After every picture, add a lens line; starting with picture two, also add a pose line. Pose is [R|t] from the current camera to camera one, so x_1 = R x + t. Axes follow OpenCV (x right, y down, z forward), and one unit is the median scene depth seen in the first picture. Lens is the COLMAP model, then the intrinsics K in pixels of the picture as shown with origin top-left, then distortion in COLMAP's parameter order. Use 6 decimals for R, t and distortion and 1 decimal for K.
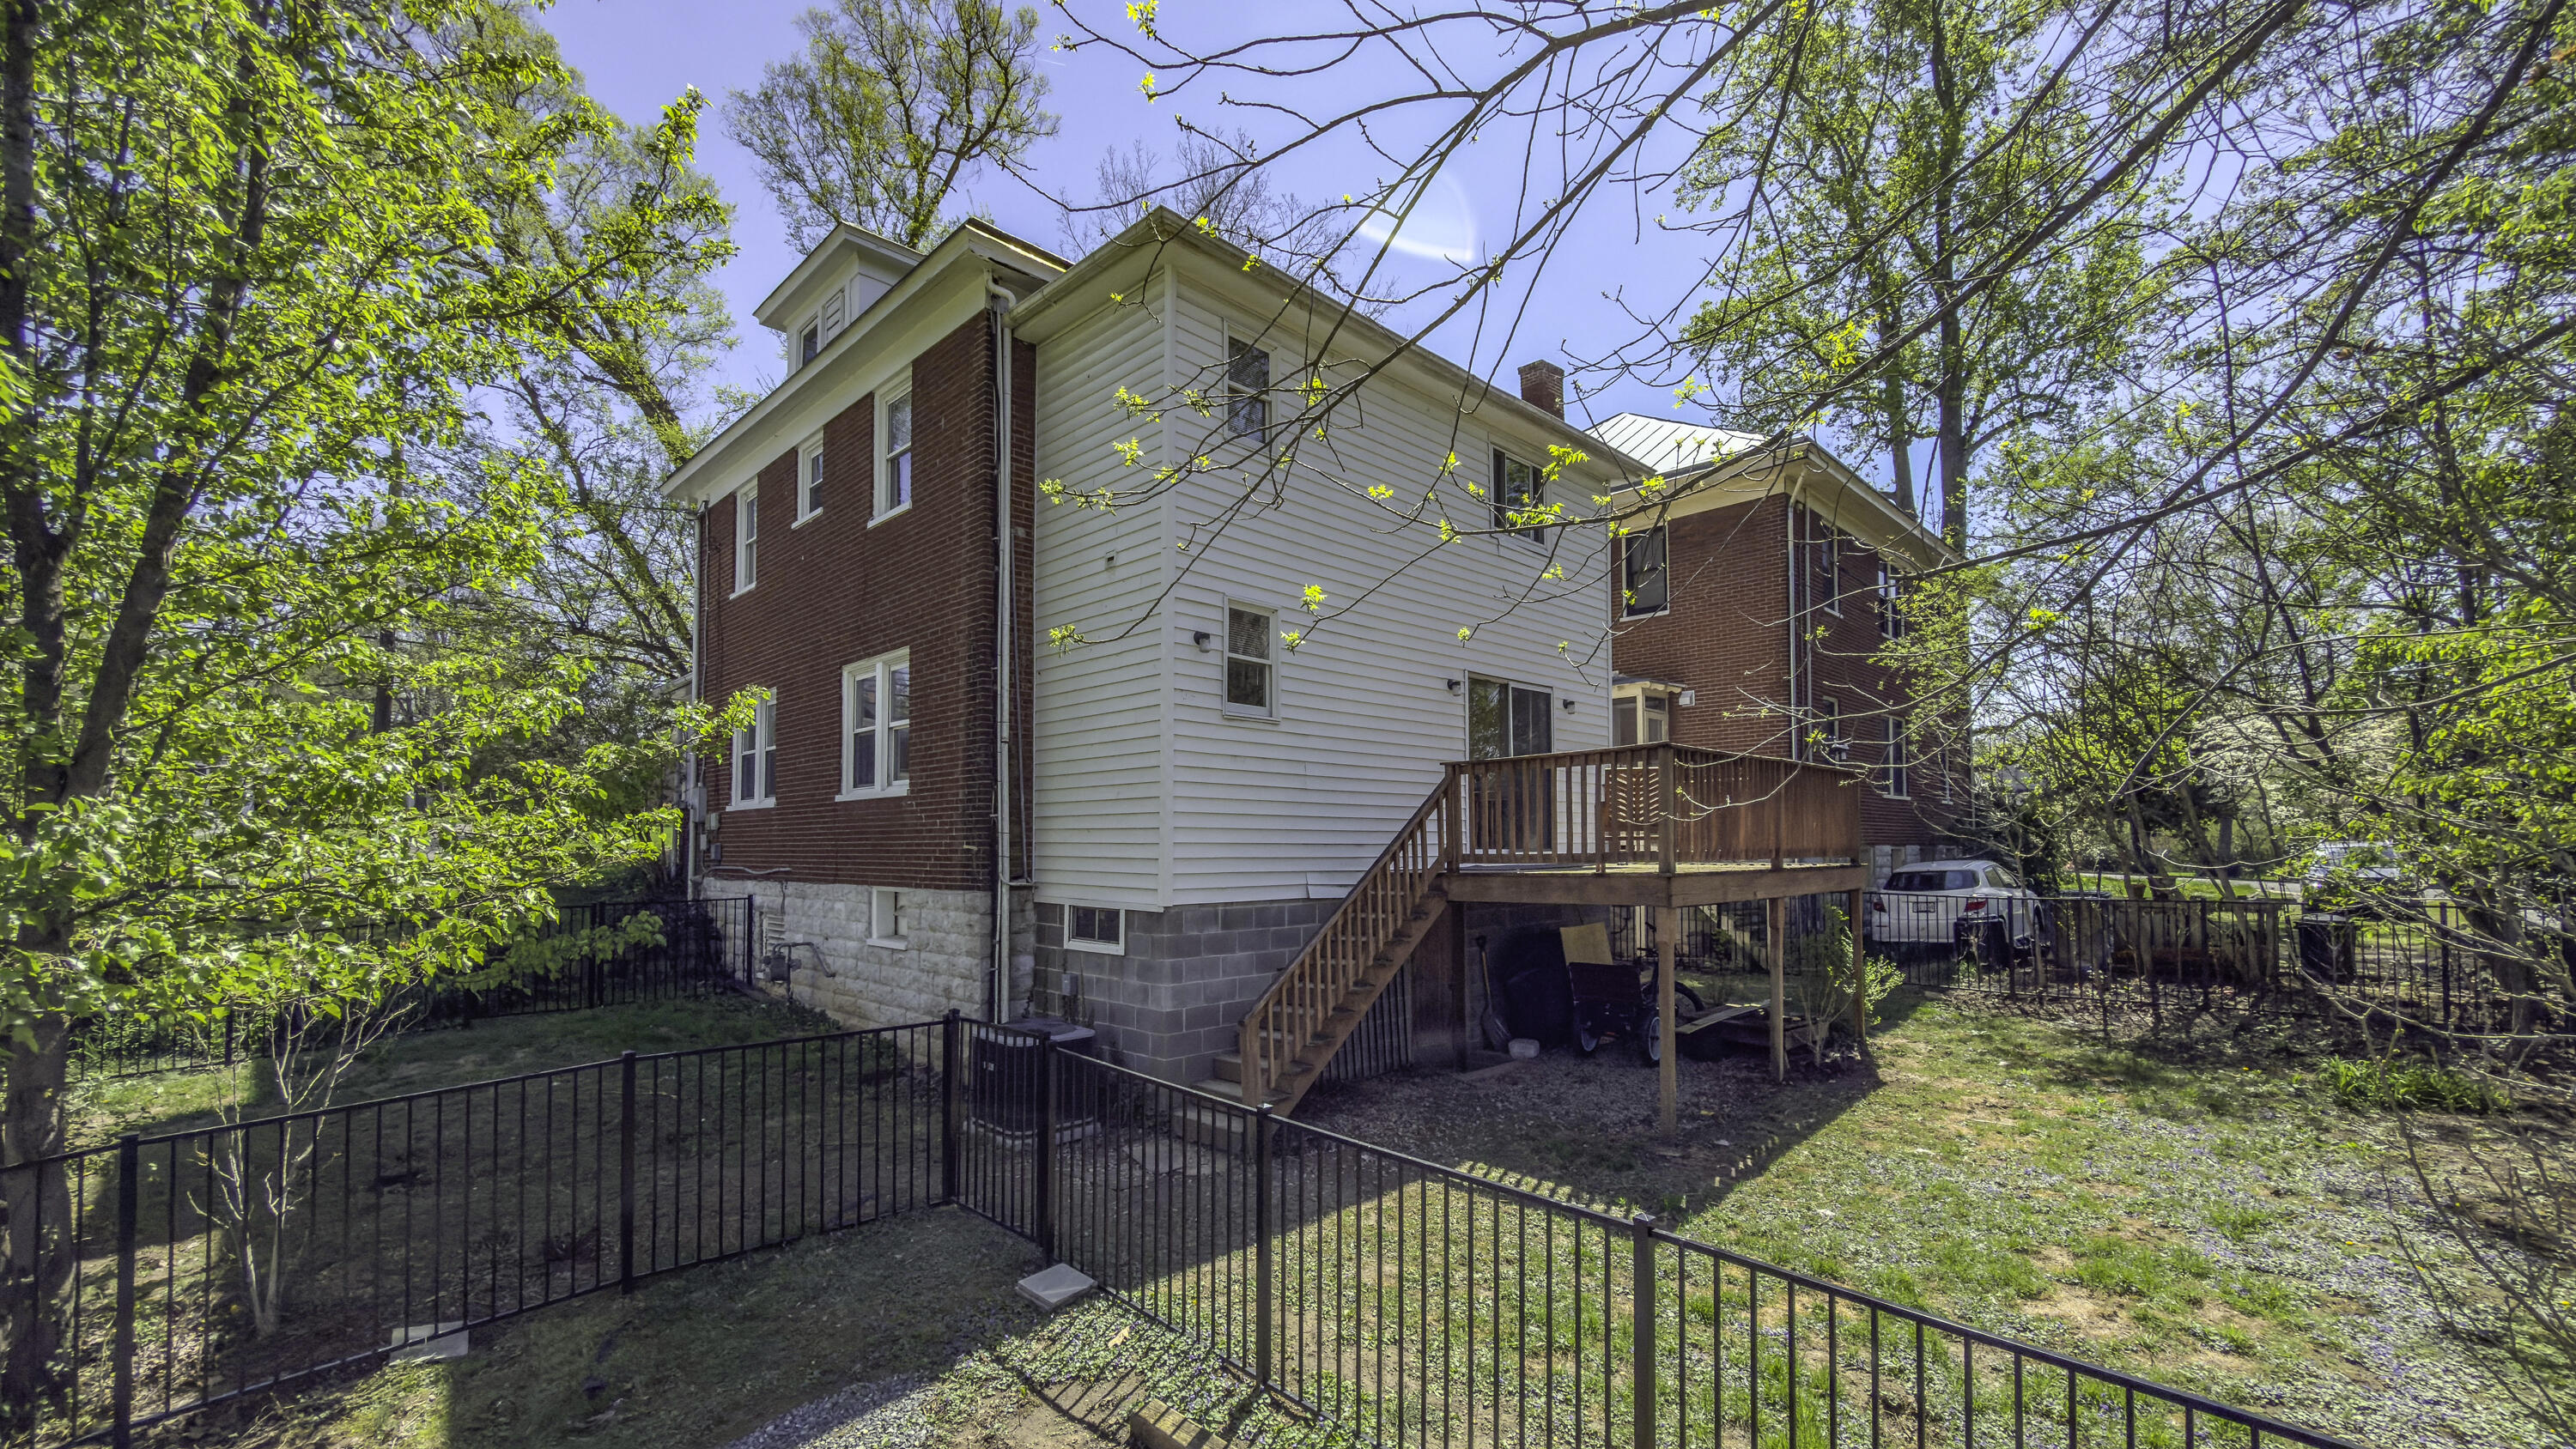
lens RADIAL K [[1037.3, 0, 1283.7], [0, 1037.3, 818.1], [0, 0, 1]] dist [-0.007455, 0.000392]
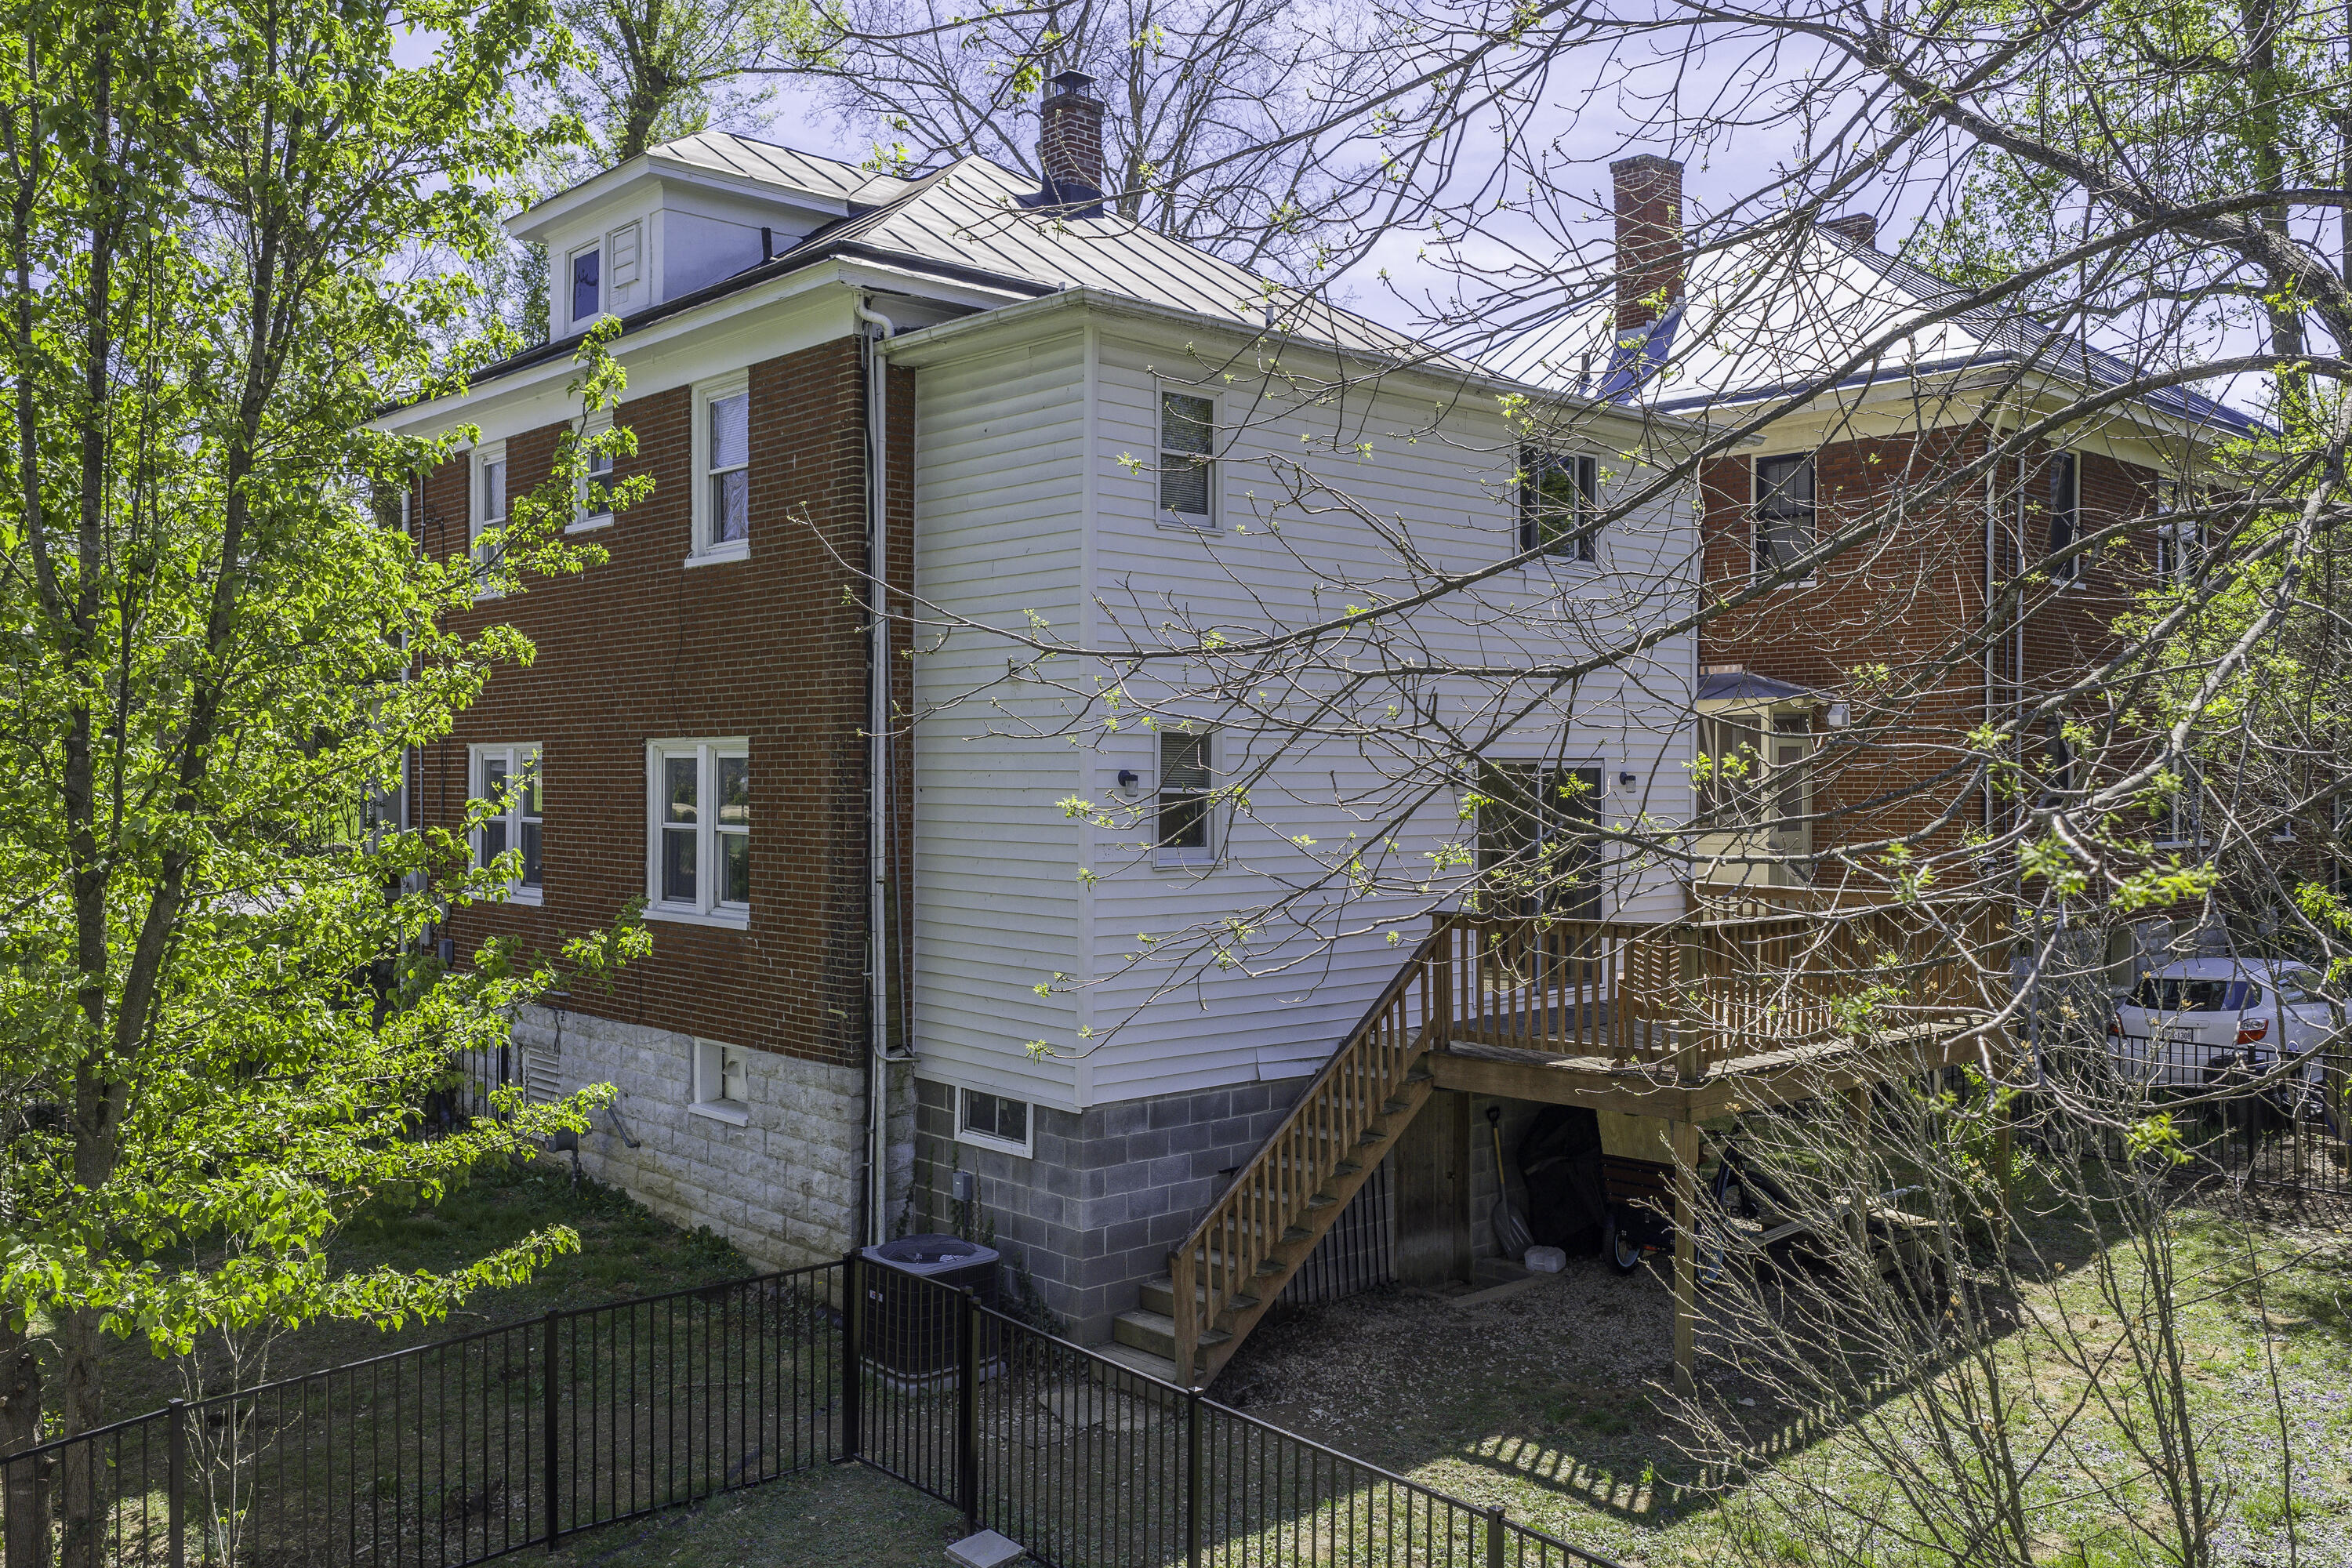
lens RADIAL K [[1916.5, 0, 1178.3], [0, 1916.5, 786.3], [0, 0, 1]] dist [0.001587, -0.011848]
pose [[0.999164, 0.006154, -0.040413, 0.020533], [-0.004605, 0.999256, 0.038296, -0.209622], [0.040619, -0.038078, 0.998449, -0.475000]]
